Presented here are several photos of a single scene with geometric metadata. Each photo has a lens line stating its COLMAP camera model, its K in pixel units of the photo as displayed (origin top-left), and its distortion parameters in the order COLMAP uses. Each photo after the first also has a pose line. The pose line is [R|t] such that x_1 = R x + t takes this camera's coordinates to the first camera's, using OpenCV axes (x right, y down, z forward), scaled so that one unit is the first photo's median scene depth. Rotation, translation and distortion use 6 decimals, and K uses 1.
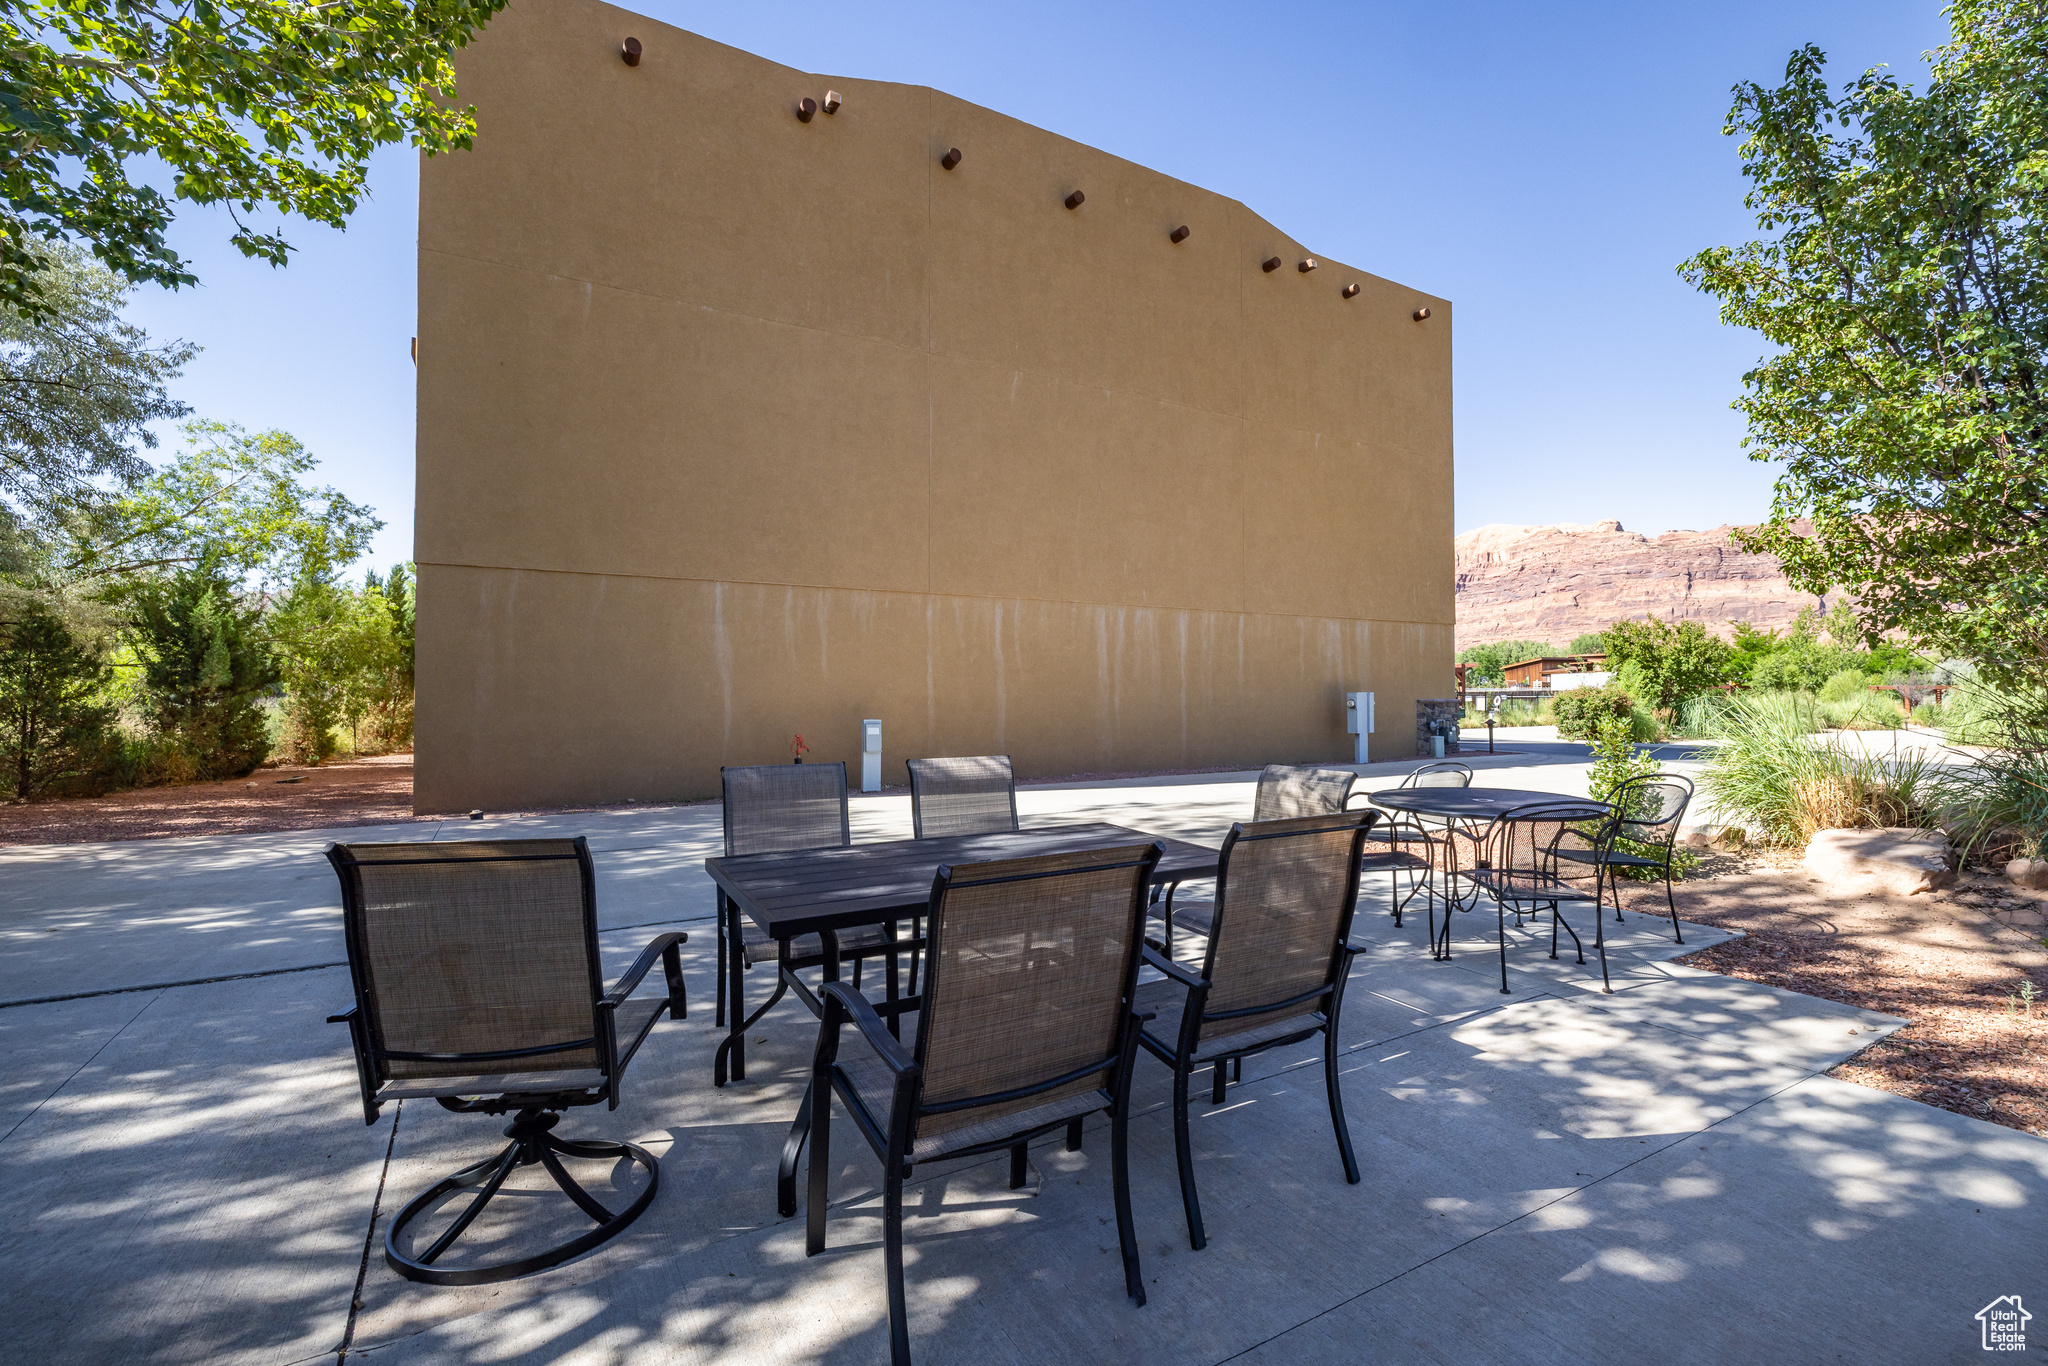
lens RADIAL K [[880.6, 0, 1096.9], [0, 880.6, 675.0], [0, 0, 1]] dist [-0.008256, 0.000443]
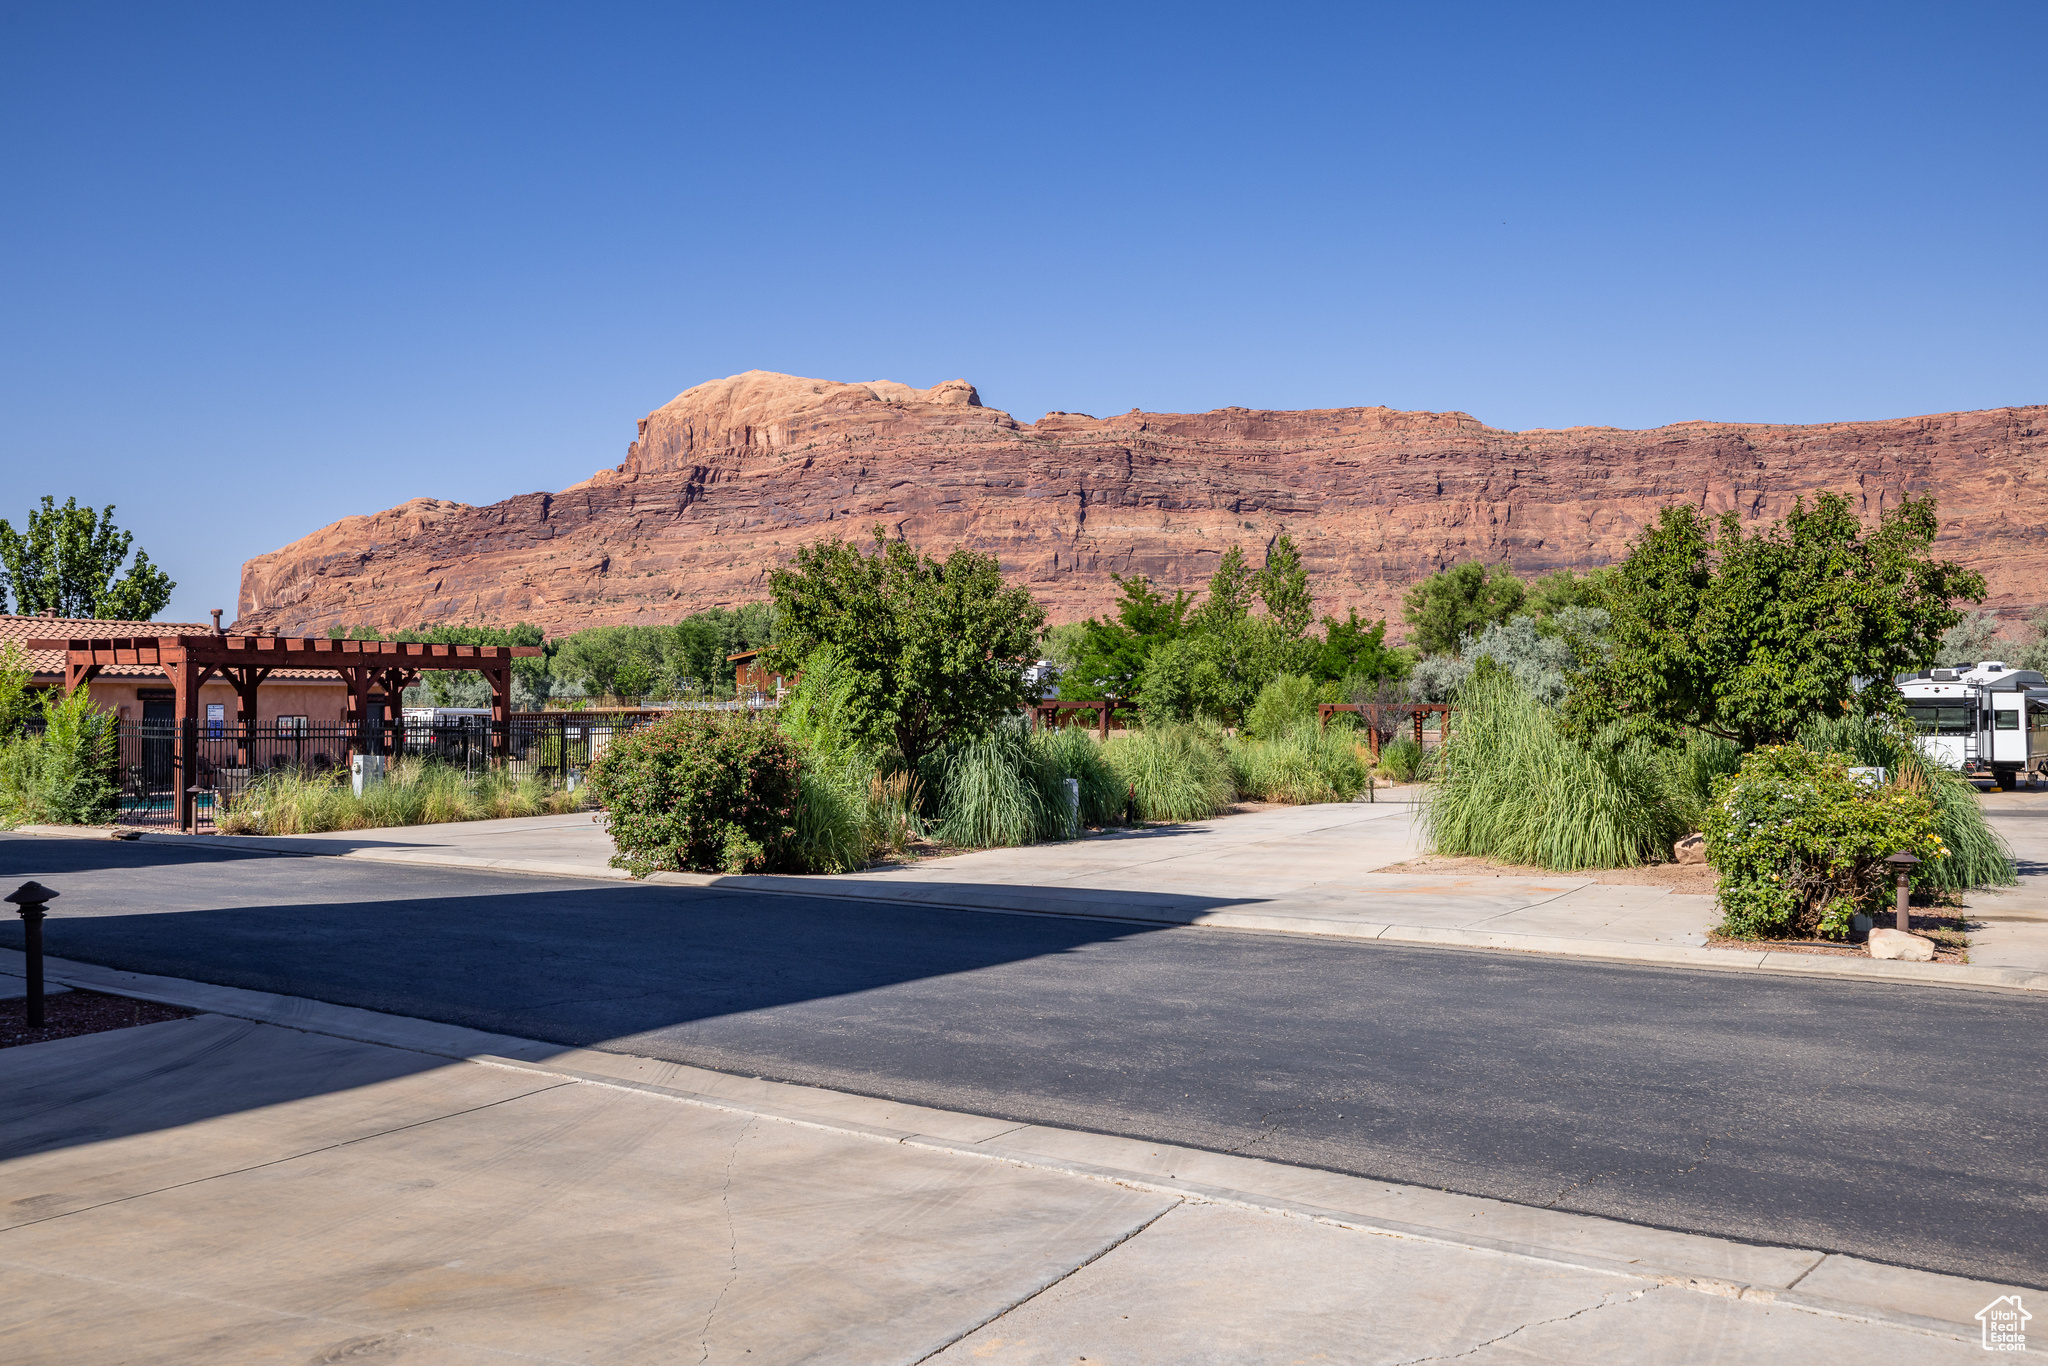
lens RADIAL K [[1892.9, 0, 1023.5], [0, 1892.9, 684.7], [0, 0, 1]] dist [-0.025401, 0.000000]
pose [[0.845924, 0.007531, 0.533251, 0.096985], [-0.012098, 0.999914, 0.005071, -0.002059], [-0.533167, -0.010741, 0.845942, 0.103326]]
